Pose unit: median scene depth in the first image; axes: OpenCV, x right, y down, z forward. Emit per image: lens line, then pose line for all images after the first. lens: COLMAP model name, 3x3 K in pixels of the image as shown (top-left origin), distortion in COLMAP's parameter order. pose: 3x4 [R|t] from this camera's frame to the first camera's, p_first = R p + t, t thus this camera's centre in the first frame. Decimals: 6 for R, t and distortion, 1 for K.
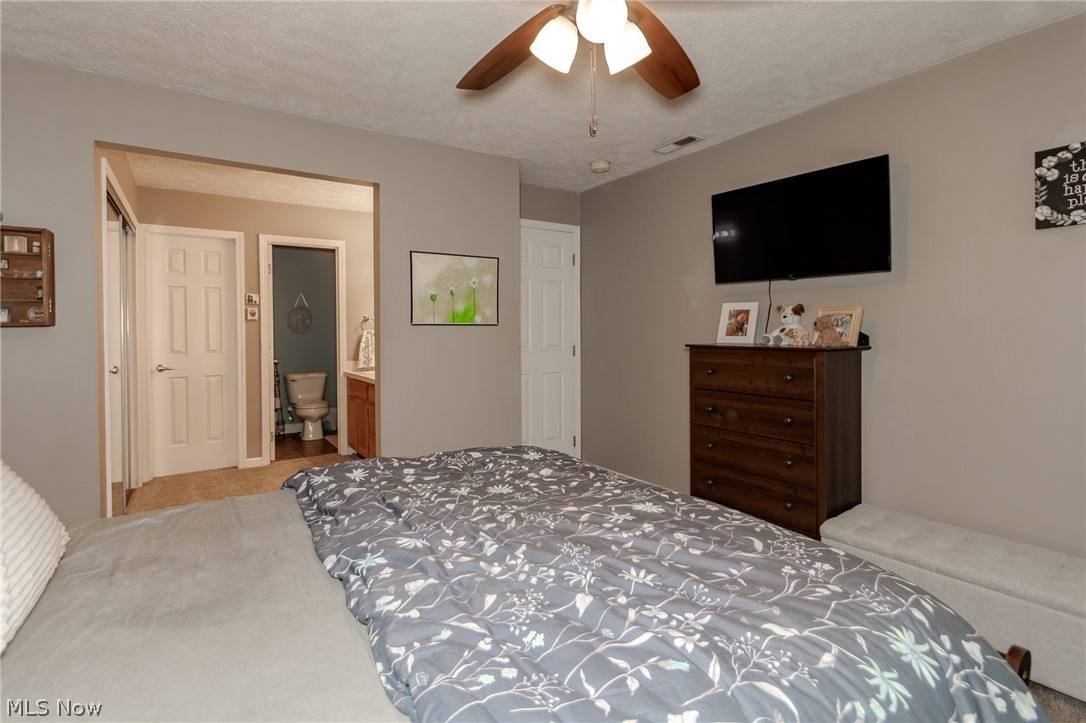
lens RADIAL K [[508.4, 0, 544.7], [0, 508.4, 338.8], [0, 0, 1]] dist [-0.001712, -0.001112]
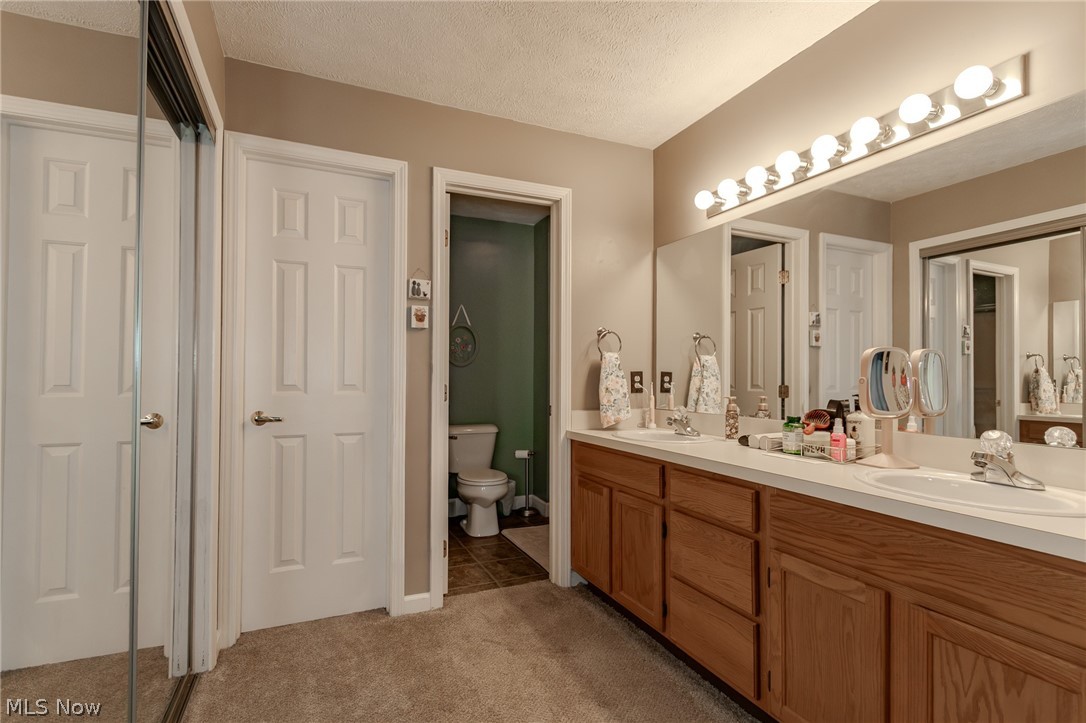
lens RADIAL K [[525.0, 0, 534.5], [0, 525.0, 372.5], [0, 0, 1]] dist [0.001480, -0.001554]
pose [[0.978852, 0.007769, -0.204420, -0.348531], [-0.013113, 0.999606, -0.024797, 0.019796], [0.204147, 0.026953, 0.978569, 0.496837]]
